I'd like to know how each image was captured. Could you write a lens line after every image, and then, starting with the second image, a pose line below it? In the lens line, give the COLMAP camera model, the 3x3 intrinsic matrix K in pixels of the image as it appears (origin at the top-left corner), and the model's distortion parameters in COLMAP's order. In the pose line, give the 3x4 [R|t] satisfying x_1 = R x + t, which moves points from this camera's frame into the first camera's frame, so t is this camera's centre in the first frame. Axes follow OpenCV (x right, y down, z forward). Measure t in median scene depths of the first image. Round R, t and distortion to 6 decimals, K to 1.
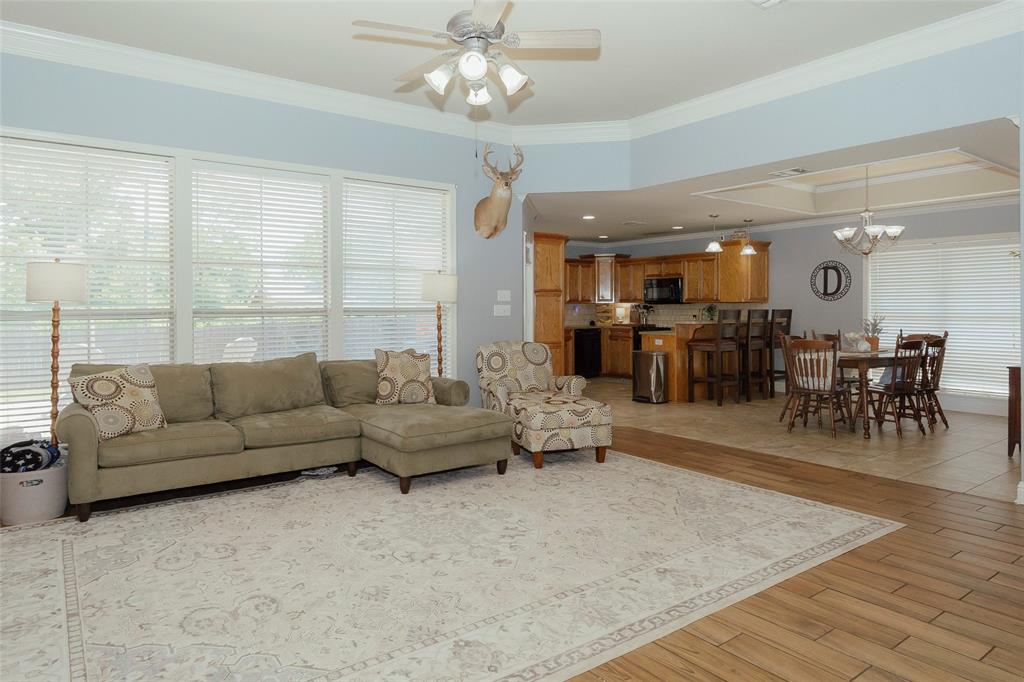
lens RADIAL K [[637.5, 0, 491.6], [0, 637.5, 316.8], [0, 0, 1]] dist [0.014628, -0.008863]
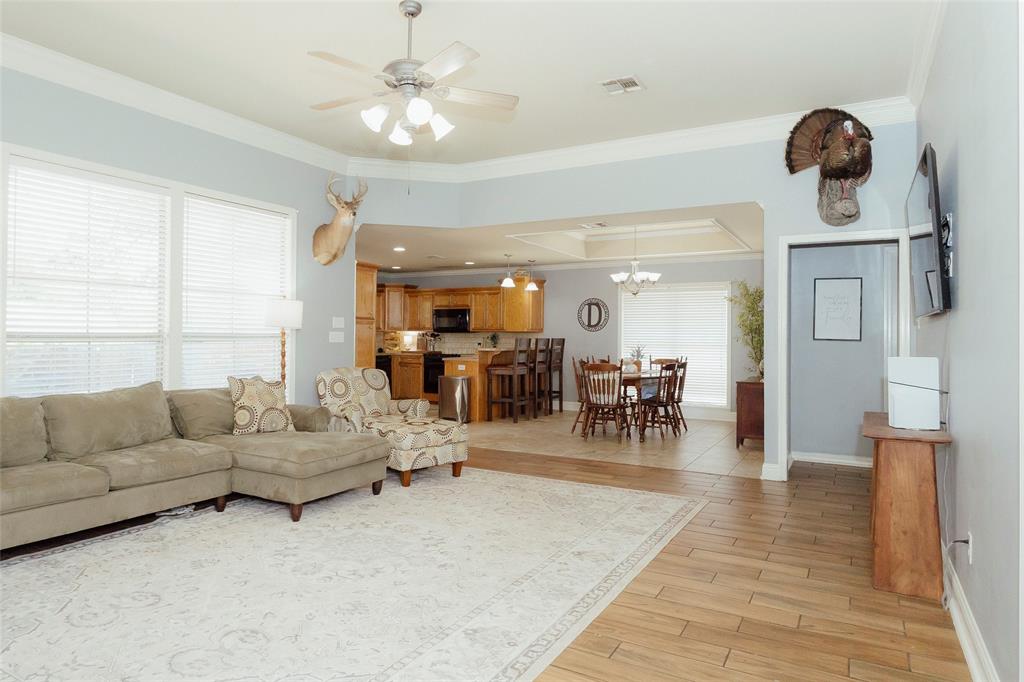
lens RADIAL K [[637.5, 0, 489.1], [0, 637.5, 331.4], [0, 0, 1]] dist [0.014628, -0.008863]
pose [[0.914377, 0.012348, 0.404676, -0.186073], [-0.003788, 0.999752, -0.021948, 0.002547], [-0.404846, 0.018536, 0.914197, -0.020610]]
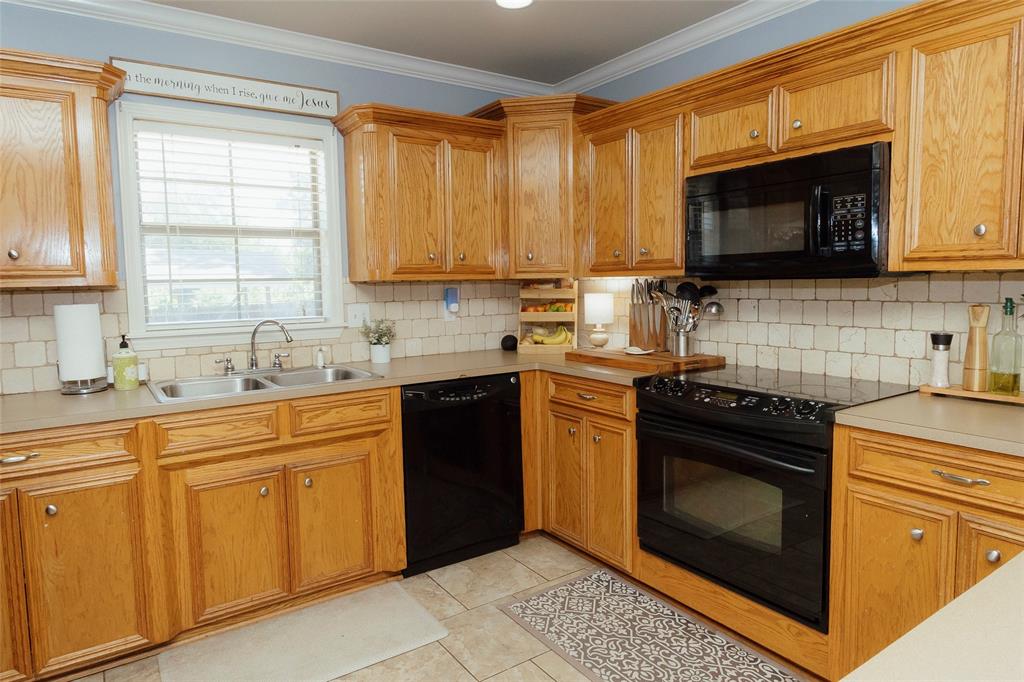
lens RADIAL K [[637.5, 0, 494.4], [0, 637.5, 334.7], [0, 0, 1]] dist [0.014628, -0.008863]
pose [[0.999493, -0.013508, -0.028820, 0.304185], [0.015578, 0.997221, 0.072851, -0.031584], [0.027756, -0.073264, 0.996926, 1.320693]]
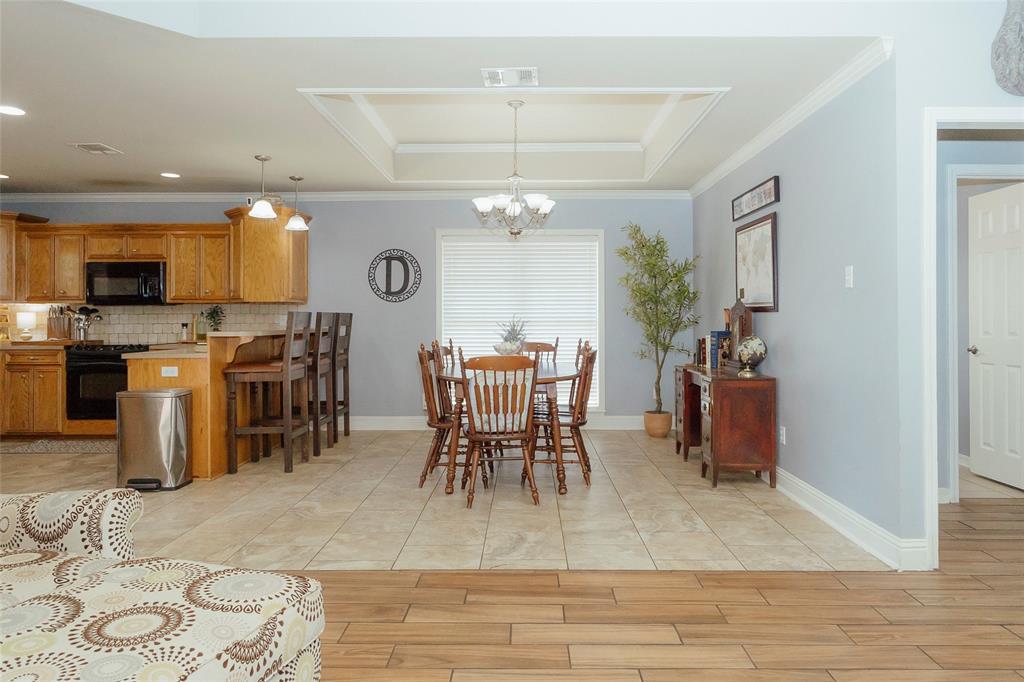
lens RADIAL K [[668.2, 0, 525.8], [0, 668.2, 312.5], [0, 0, 1]] dist [0.003442, 0.000938]
pose [[0.583924, 0.006710, 0.811781, -0.029201], [0.014196, 0.999729, -0.018474, 0.006000], [-0.811684, 0.022311, 0.583670, 0.580003]]
